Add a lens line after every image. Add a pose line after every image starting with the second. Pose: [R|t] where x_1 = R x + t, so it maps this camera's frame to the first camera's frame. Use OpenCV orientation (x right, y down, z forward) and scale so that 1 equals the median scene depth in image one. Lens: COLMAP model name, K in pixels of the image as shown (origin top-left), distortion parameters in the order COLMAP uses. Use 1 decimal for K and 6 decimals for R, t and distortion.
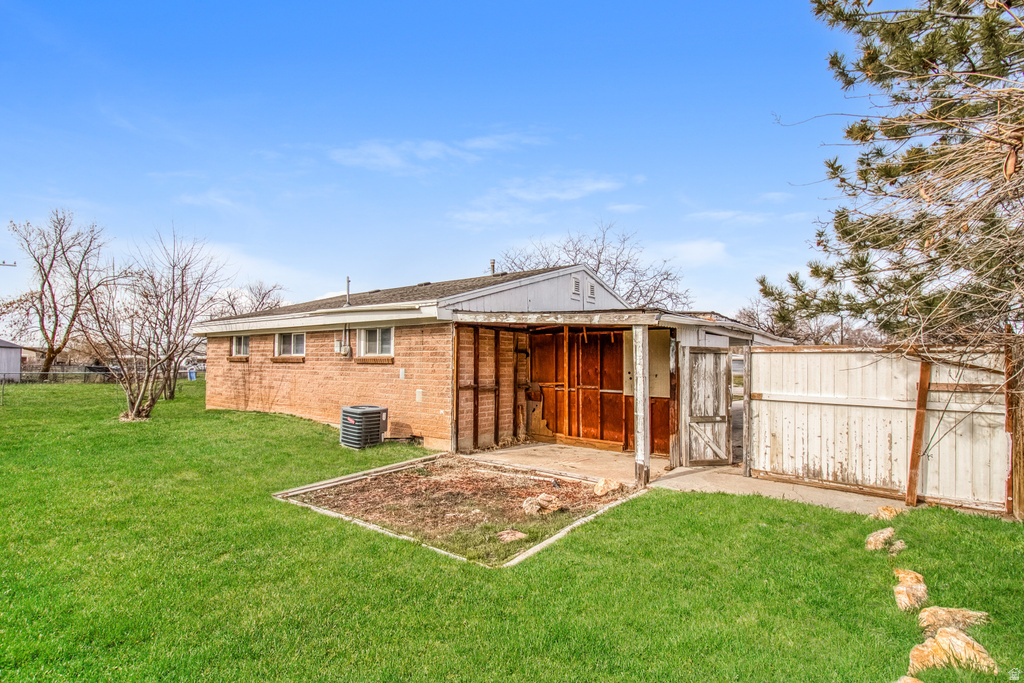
lens RADIAL K [[481.1, 0, 512.6], [0, 481.1, 343.5], [0, 0, 1]] dist [0.010972, -0.005218]
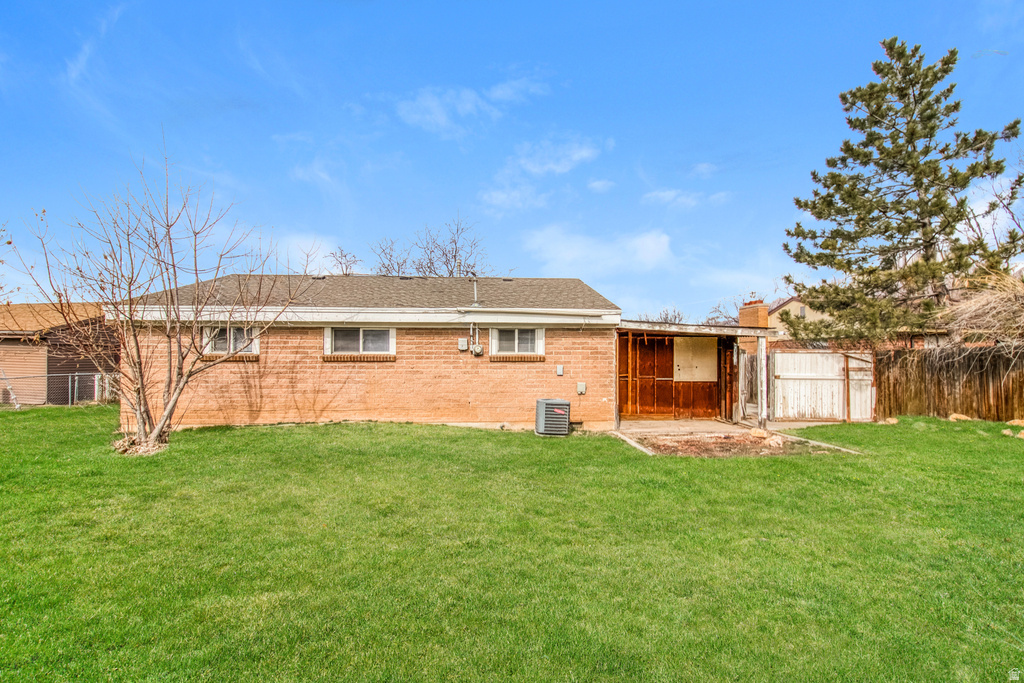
lens RADIAL K [[481.1, 0, 513.9], [0, 481.1, 343.6], [0, 0, 1]] dist [0.010972, -0.005218]
pose [[0.761560, 0.013909, 0.647945, -1.103238], [-0.018964, 0.999820, 0.000828, 0.000974], [-0.647817, -0.012918, 0.761687, 0.202672]]
